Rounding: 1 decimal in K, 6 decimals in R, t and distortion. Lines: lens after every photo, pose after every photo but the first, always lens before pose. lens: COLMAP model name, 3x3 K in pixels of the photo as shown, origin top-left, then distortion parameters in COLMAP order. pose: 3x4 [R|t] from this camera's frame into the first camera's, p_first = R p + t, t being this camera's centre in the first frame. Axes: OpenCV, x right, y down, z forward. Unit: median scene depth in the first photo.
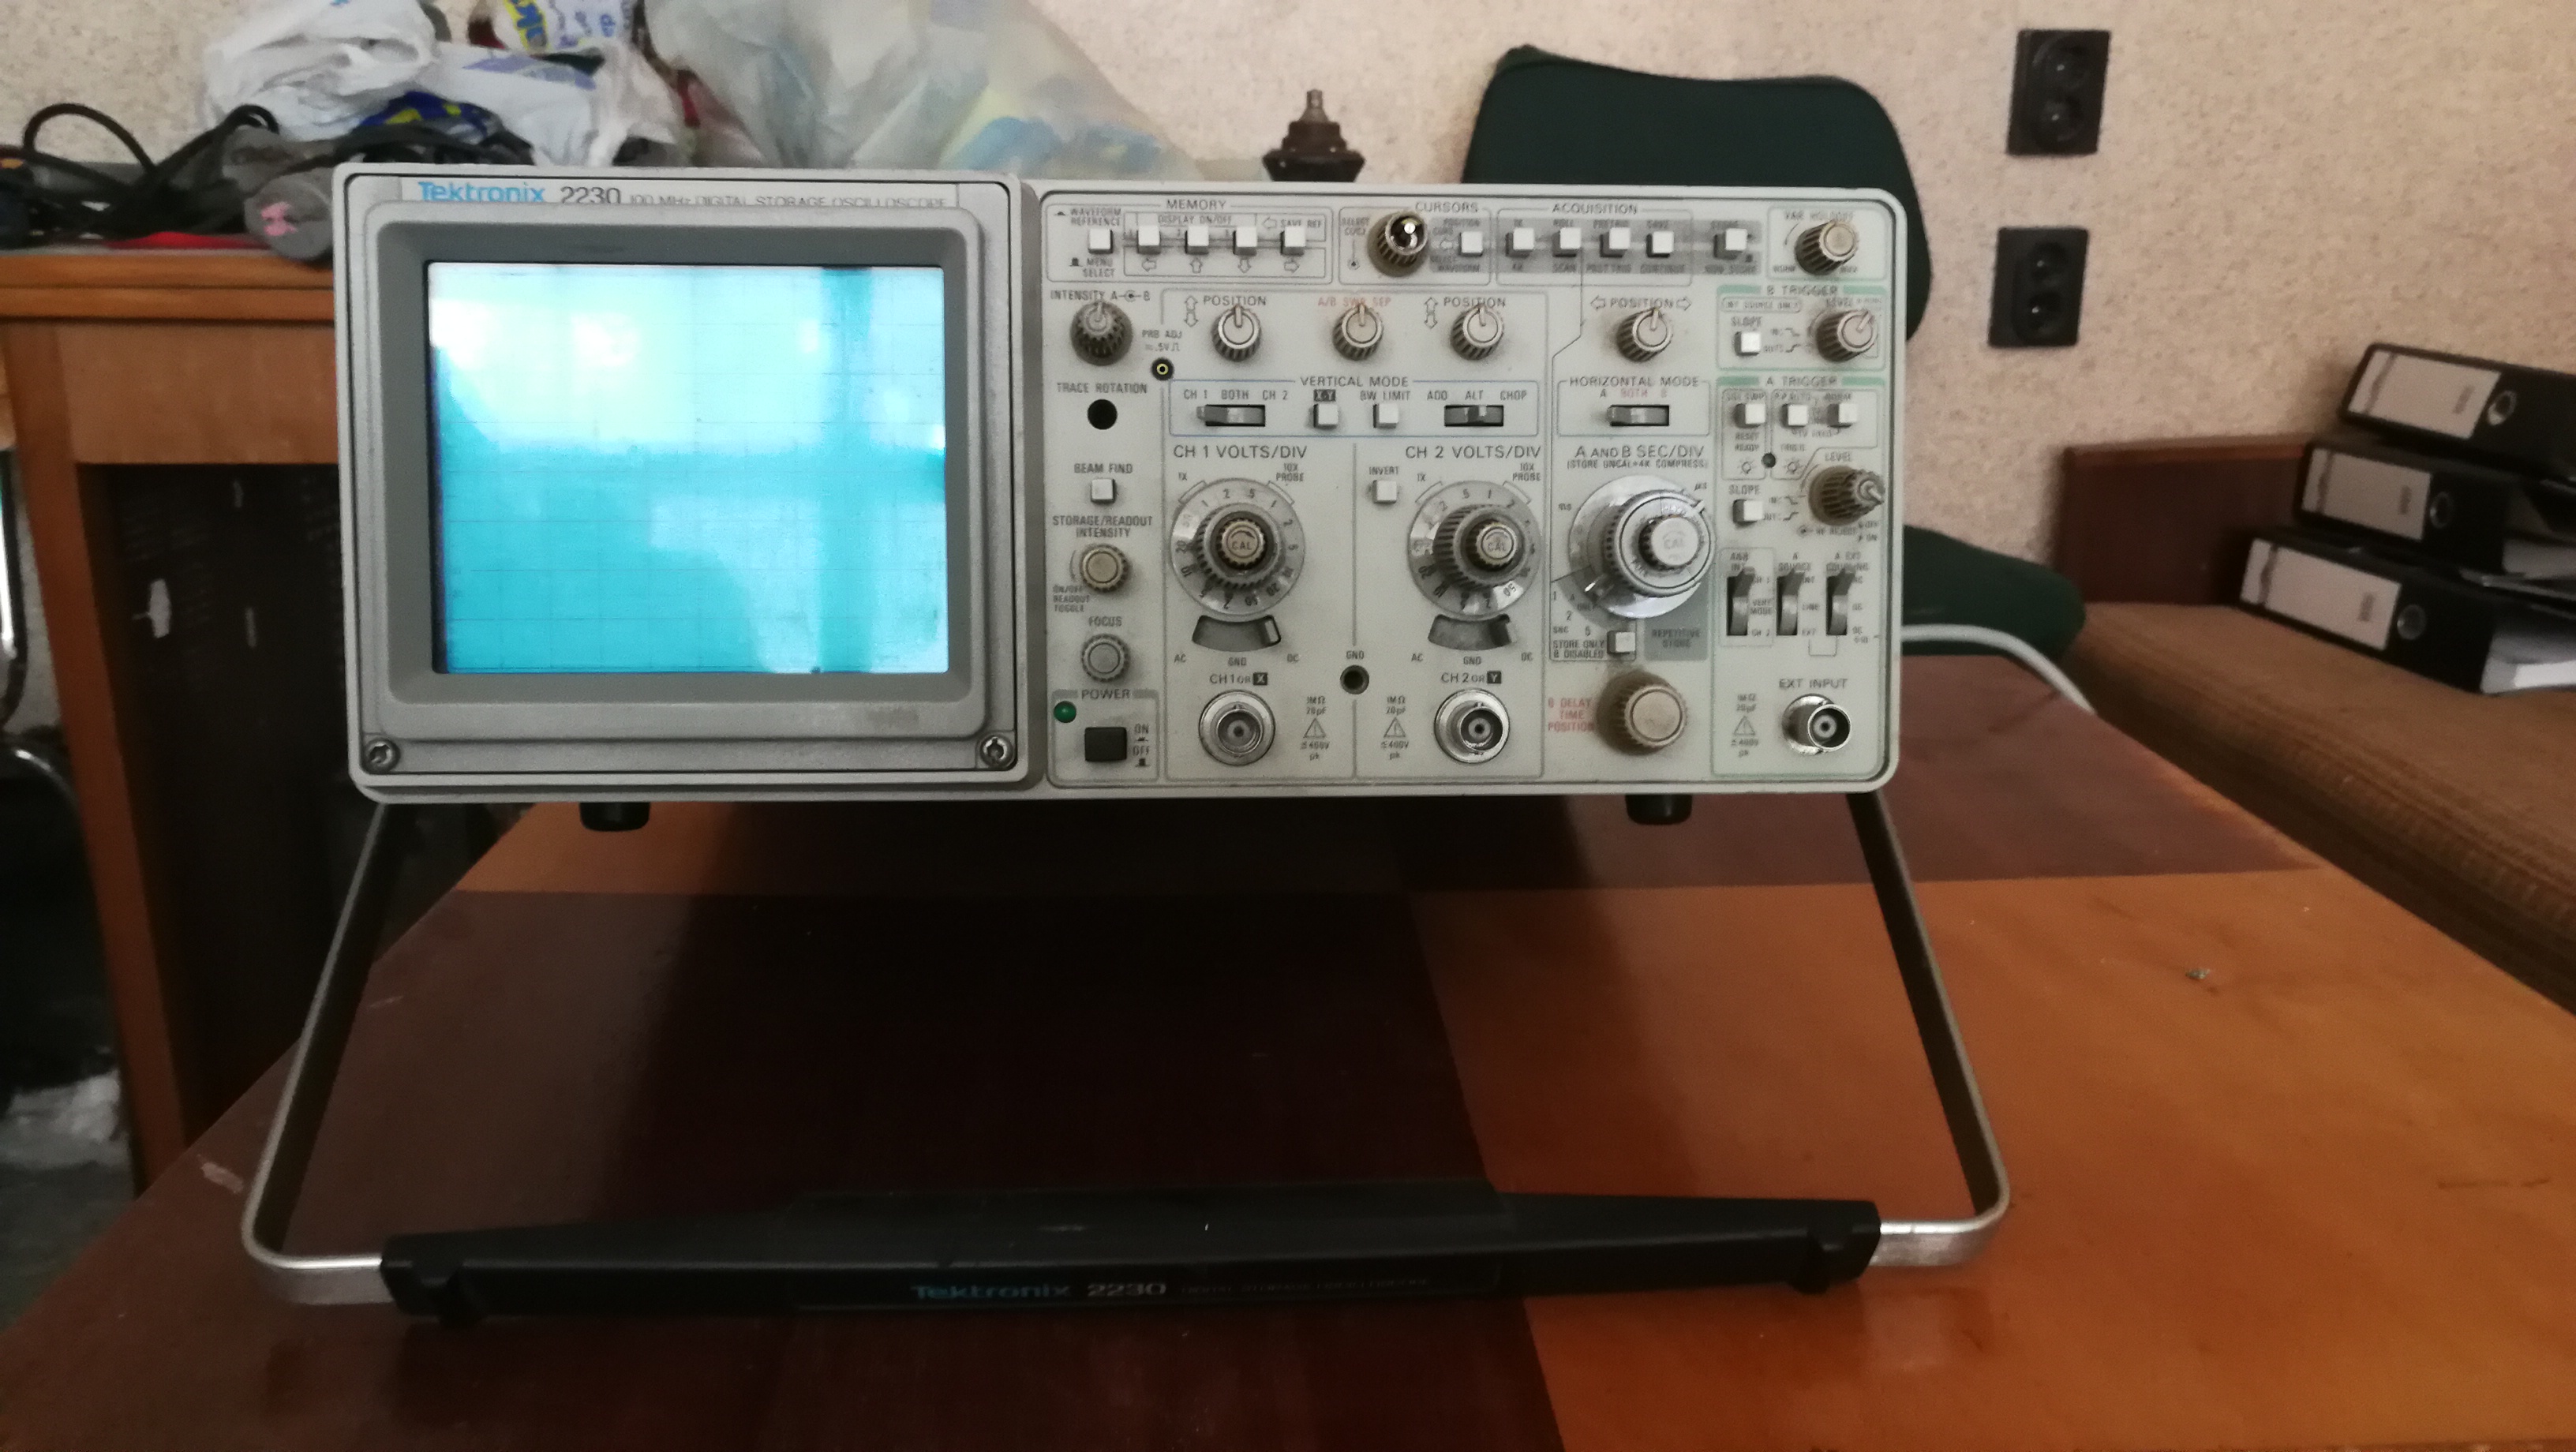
lens RADIAL K [[2063.3, 0, 1297.3], [0, 2063.3, 713.6], [0, 0, 1]] dist [0.017496, -0.026314]
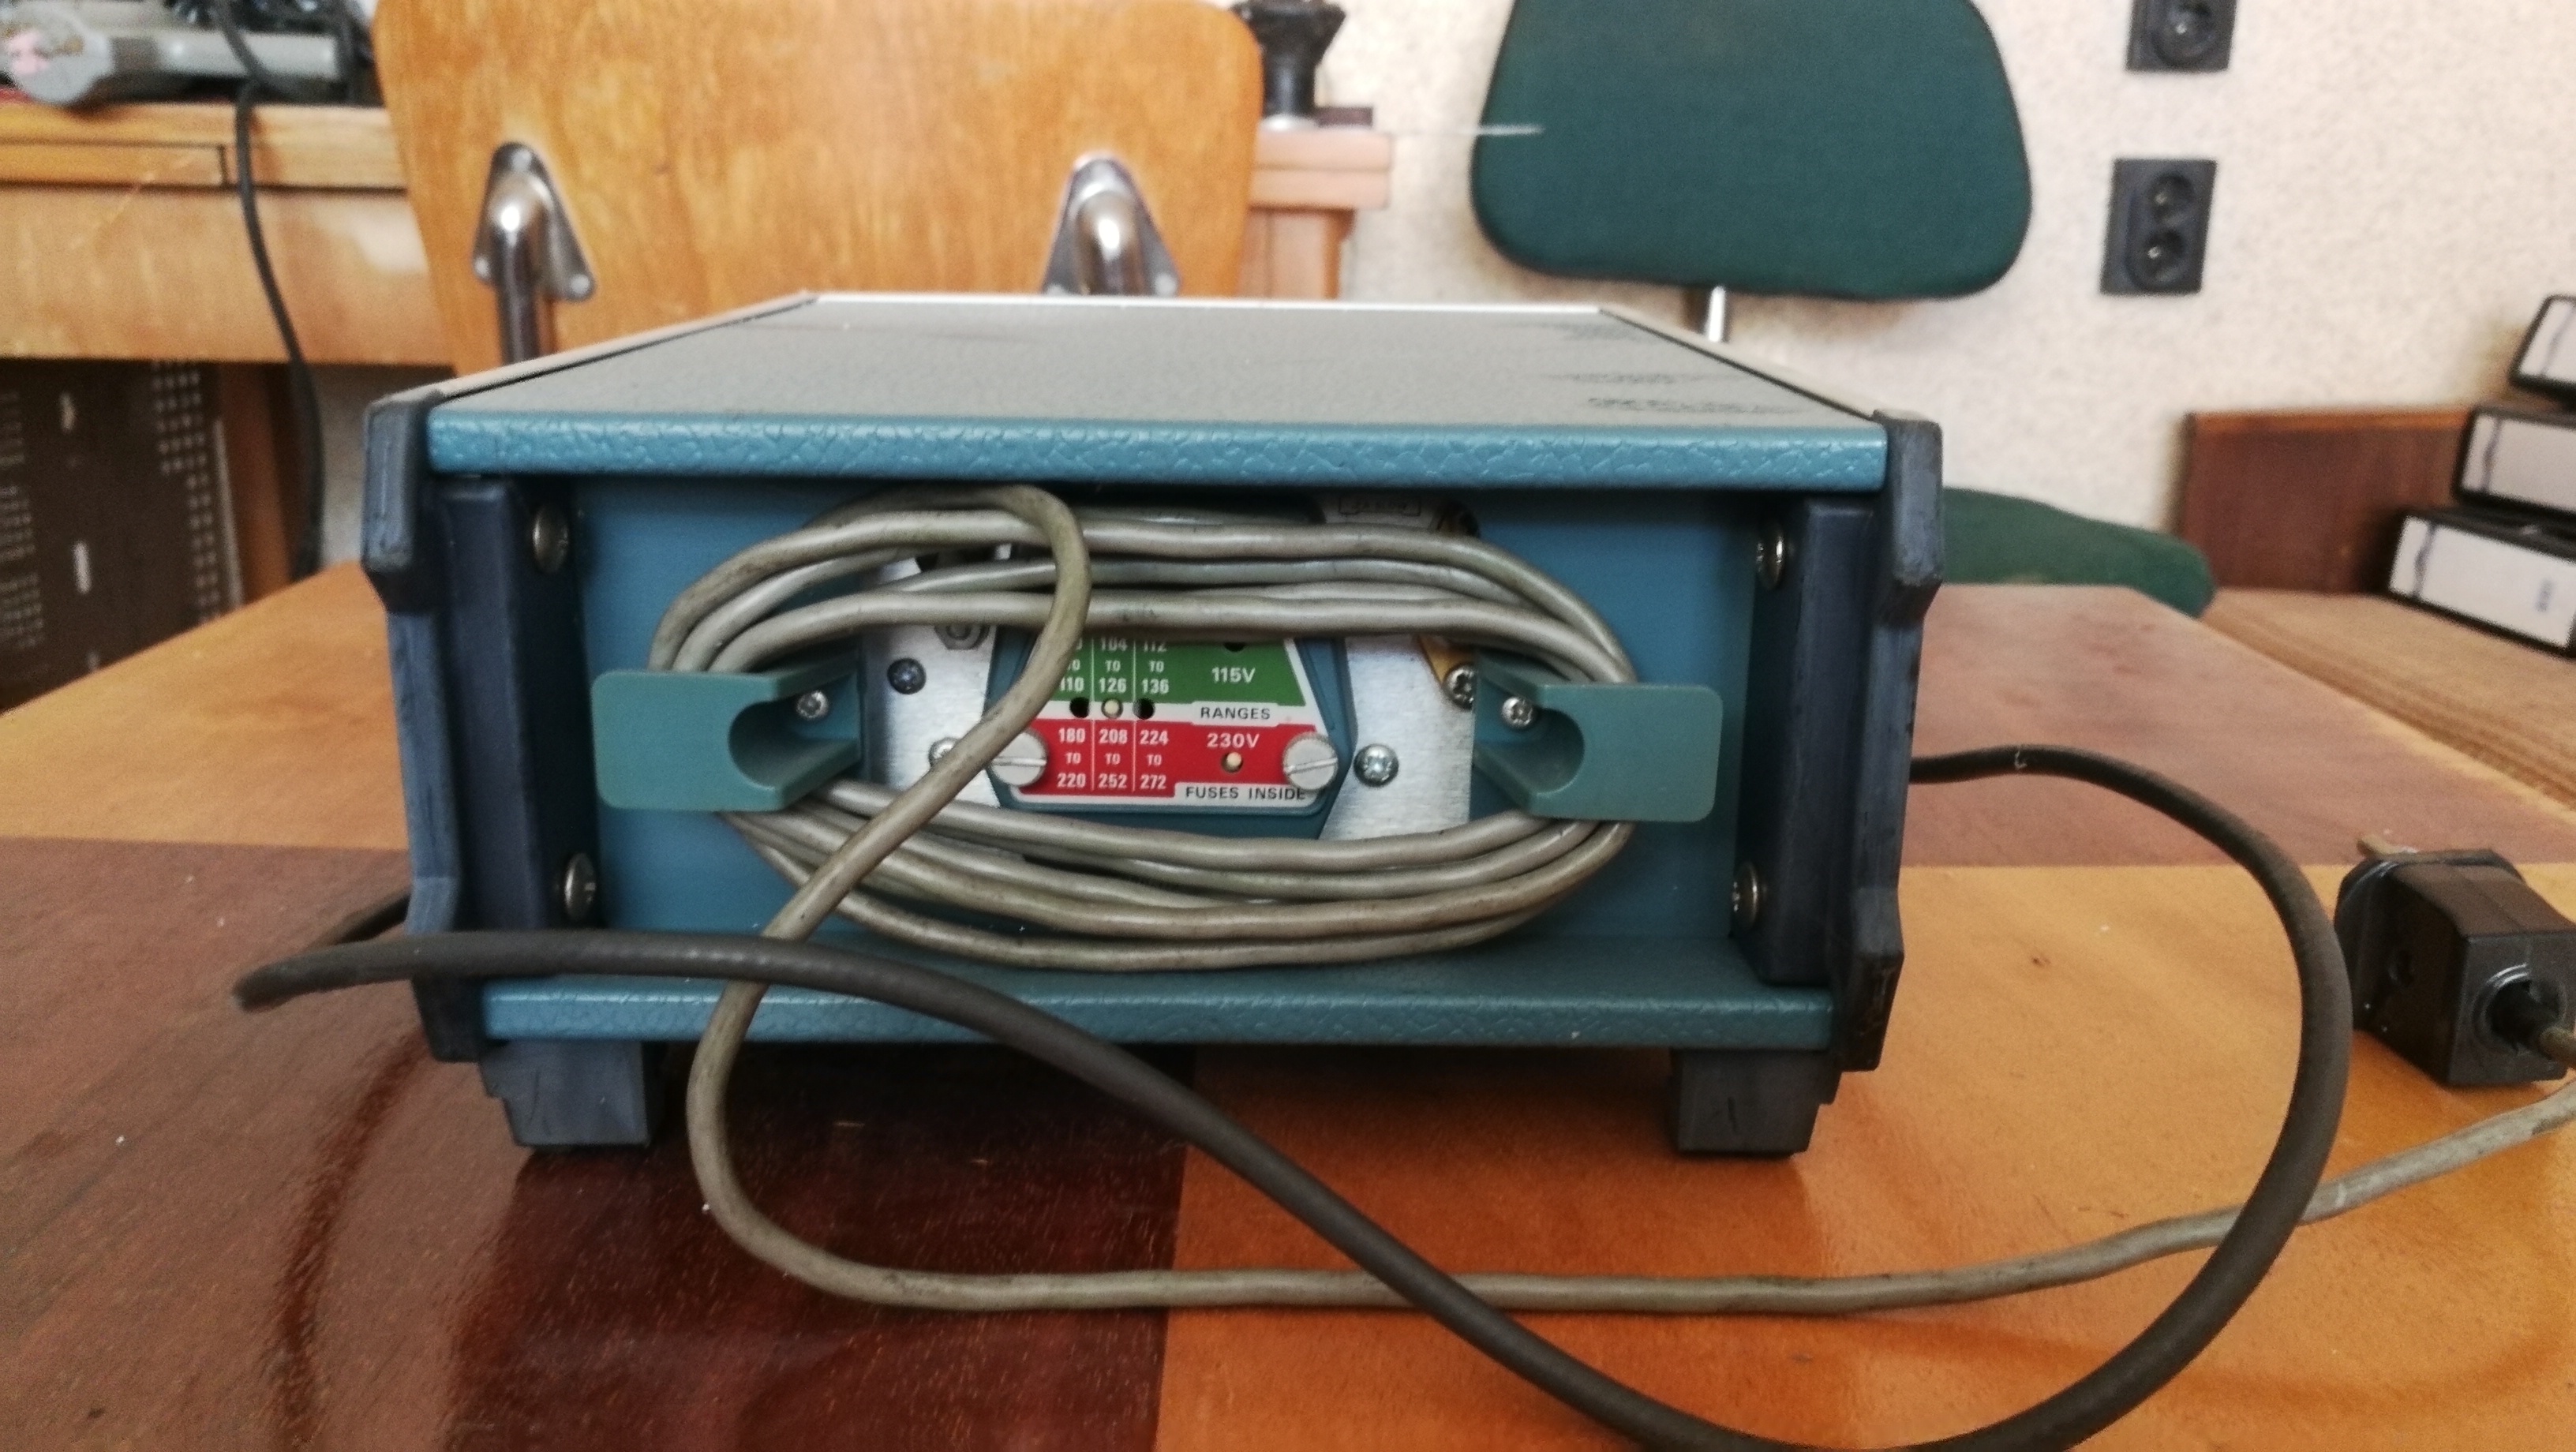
lens RADIAL K [[2063.3, 0, 1303.0], [0, 2063.3, 713.7], [0, 0, 1]] dist [0.017496, -0.026314]
pose [[0.999128, 0.020928, -0.036127, 0.036783], [-0.021334, 0.999713, -0.010905, 0.016454], [0.035889, 0.011666, 0.999288, 0.125798]]
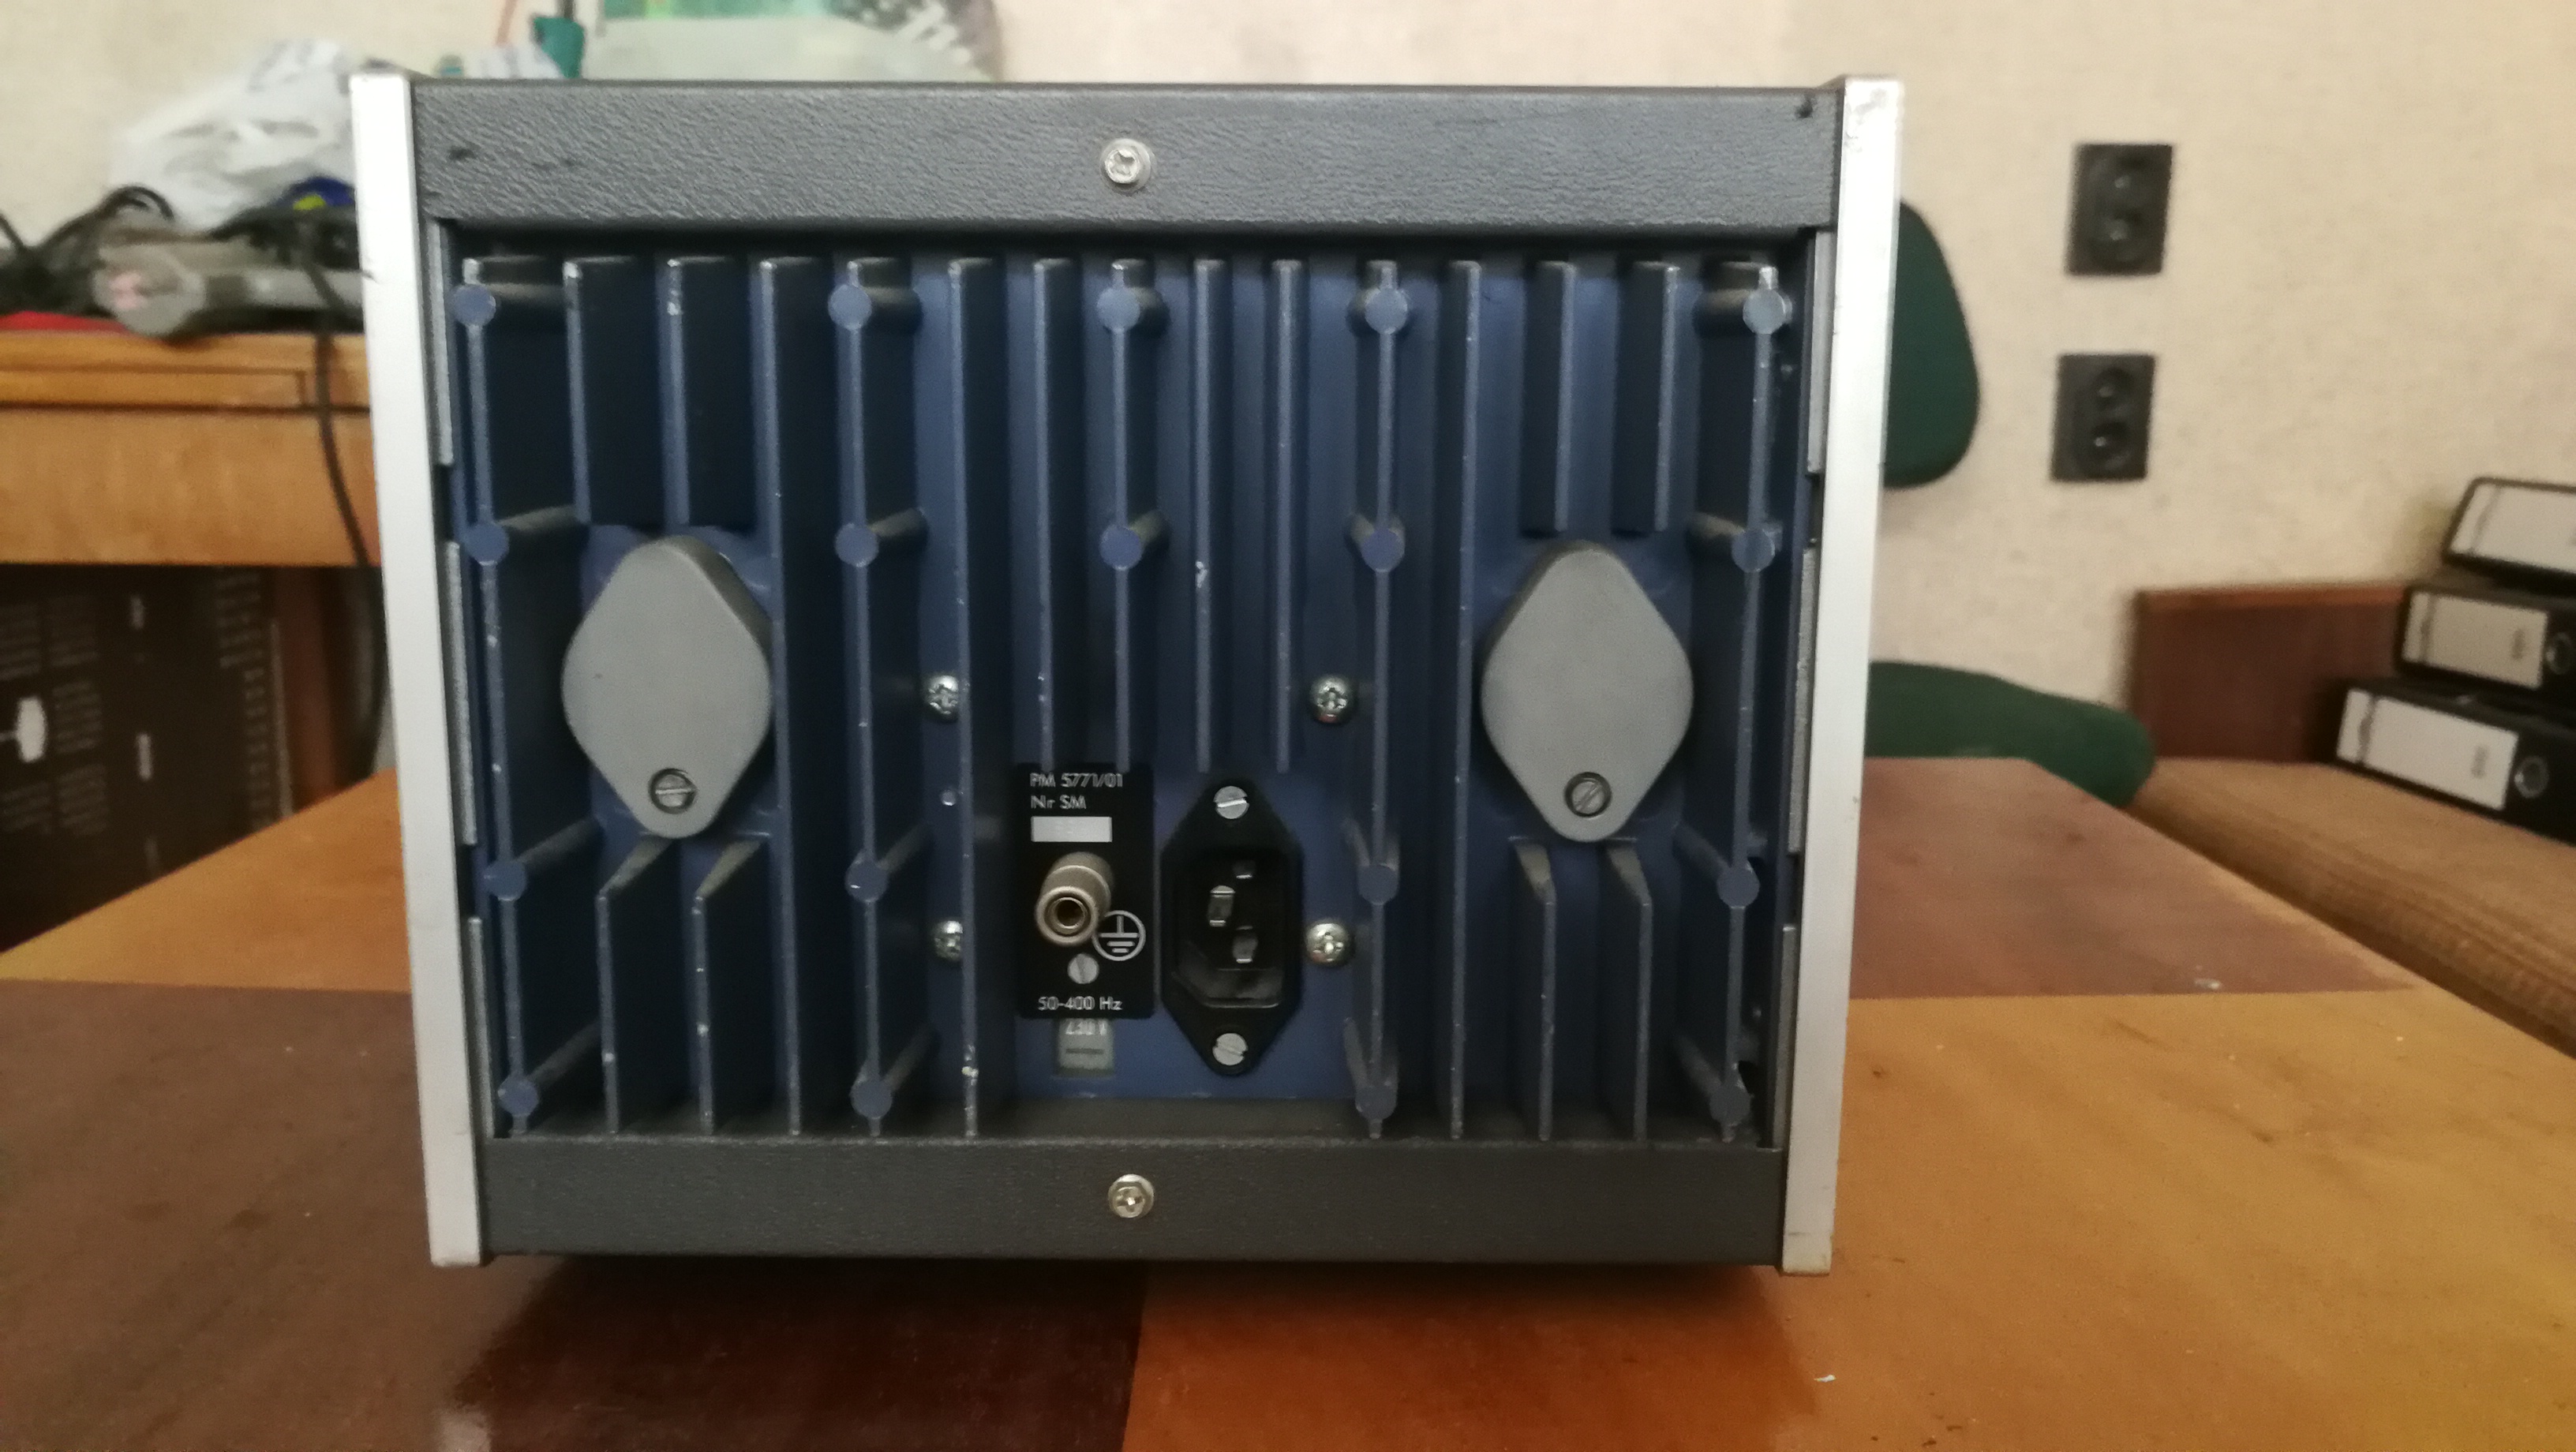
lens RADIAL K [[2063.3, 0, 1303.6], [0, 2063.3, 726.5], [0, 0, 1]] dist [0.017496, -0.026314]
pose [[0.999075, 0.008592, -0.042144, 0.044587], [-0.012361, 0.995865, -0.090001, 0.019138], [0.041197, 0.090439, 0.995050, 0.084115]]
